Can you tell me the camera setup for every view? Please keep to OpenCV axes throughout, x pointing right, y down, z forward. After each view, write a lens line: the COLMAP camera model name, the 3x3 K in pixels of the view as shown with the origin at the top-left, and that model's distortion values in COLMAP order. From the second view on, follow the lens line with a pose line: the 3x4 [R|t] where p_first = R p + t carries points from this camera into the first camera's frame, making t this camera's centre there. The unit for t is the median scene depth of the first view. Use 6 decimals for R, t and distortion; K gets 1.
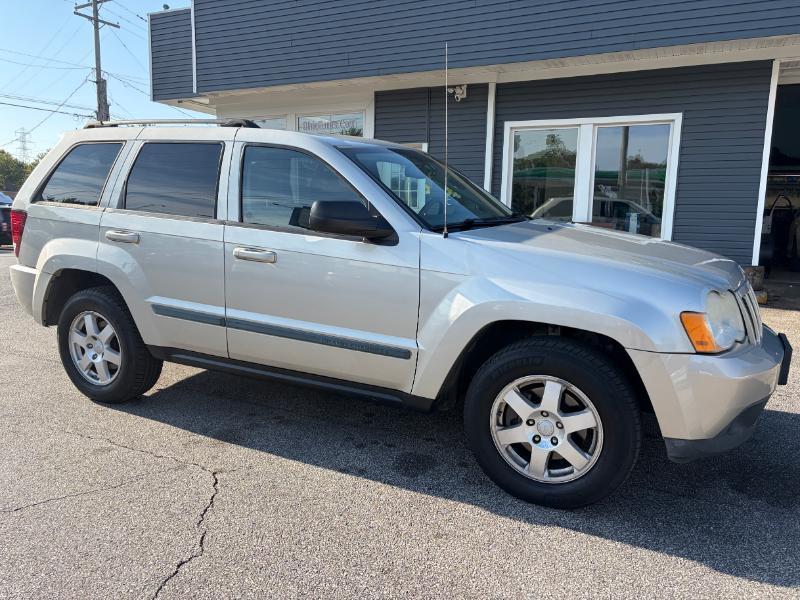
lens RADIAL K [[600.8, 0, 398.1], [0, 600.8, 302.3], [0, 0, 1]] dist [0.041243, -0.039853]
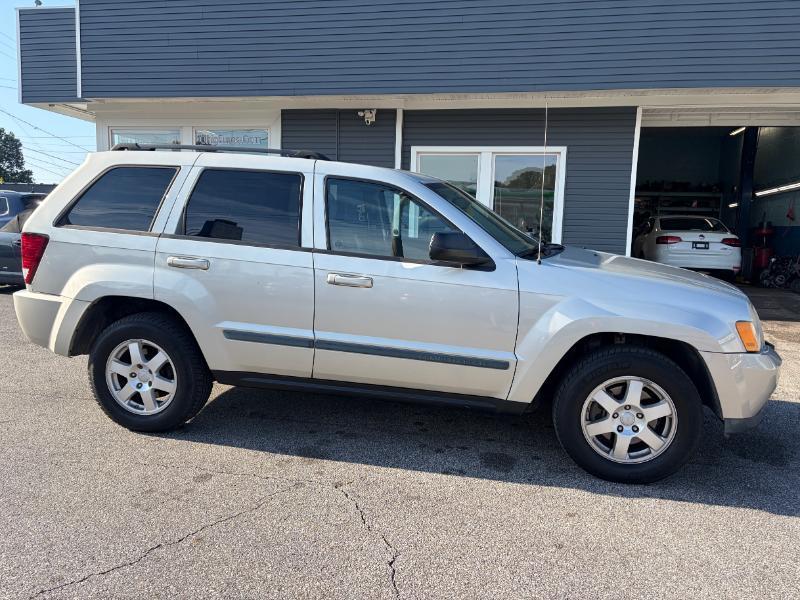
lens RADIAL K [[600.2, 0, 399.3], [0, 600.2, 303.3], [0, 0, 1]] dist [0.049466, -0.048853]
pose [[0.963541, -0.025031, 0.266388, -0.405107], [0.029919, 0.999450, -0.014307, -0.018220], [-0.265883, 0.021755, 0.963760, -0.051900]]
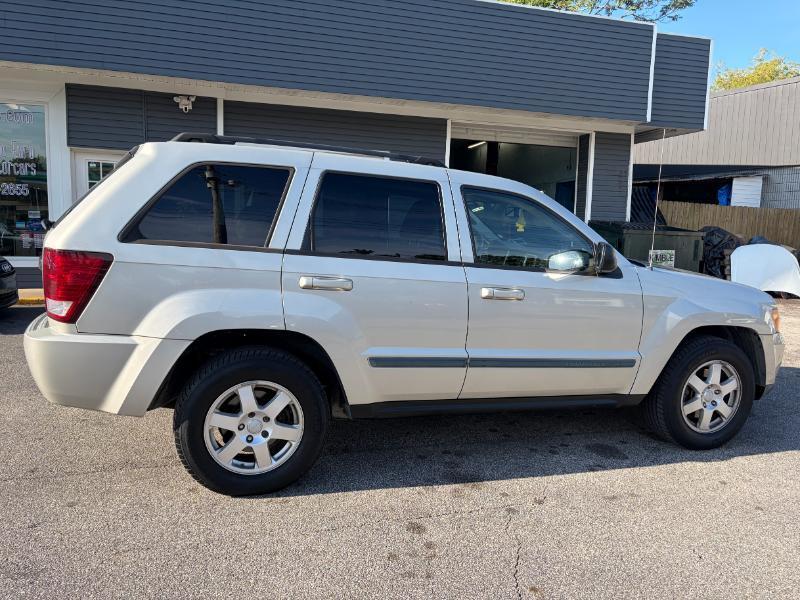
lens RADIAL K [[601.8, 0, 400.0], [0, 601.8, 300.0], [0, 0, 1]] dist [0.047117, -0.052845]
pose [[0.713100, -0.079567, 0.696532, -1.015906], [0.092594, 0.995524, 0.018925, -0.096561], [-0.694921, 0.050999, 0.717276, 0.343811]]
